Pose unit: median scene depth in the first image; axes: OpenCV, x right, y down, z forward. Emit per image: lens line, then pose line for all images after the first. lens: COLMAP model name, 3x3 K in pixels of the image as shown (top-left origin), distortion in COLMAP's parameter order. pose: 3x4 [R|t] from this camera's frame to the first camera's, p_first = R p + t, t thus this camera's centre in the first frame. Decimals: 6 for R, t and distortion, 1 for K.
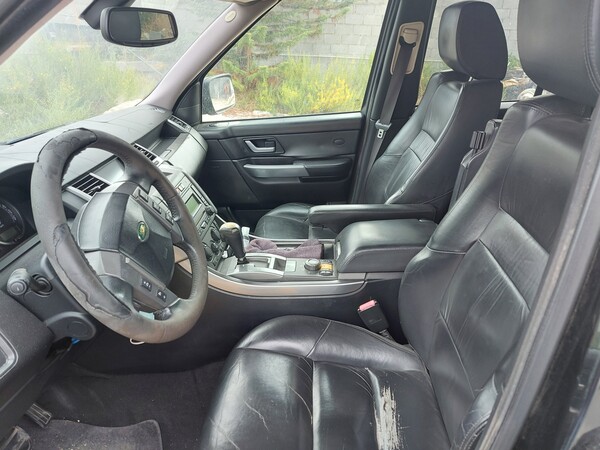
lens RADIAL K [[447.1, 0, 300.7], [0, 447.1, 224.8], [0, 0, 1]] dist [0.025675, -0.011936]
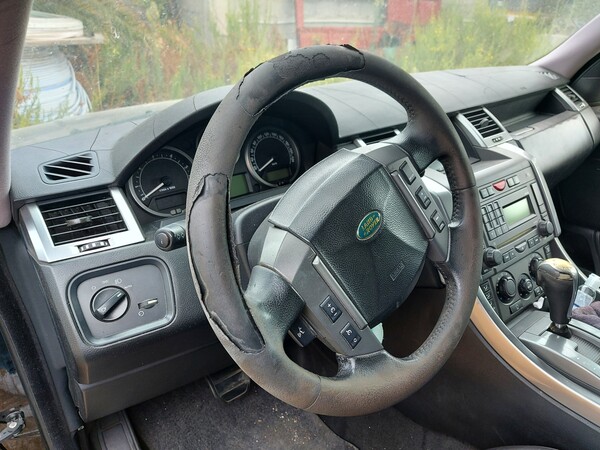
lens RADIAL K [[447.1, 0, 299.6], [0, 447.1, 227.5], [0, 0, 1]] dist [0.025675, -0.011936]
pose [[0.652512, 0.350236, -0.671985, -0.002048], [-0.315527, 0.931827, 0.179281, -0.041756], [0.688964, 0.095046, 0.718537, 0.329649]]
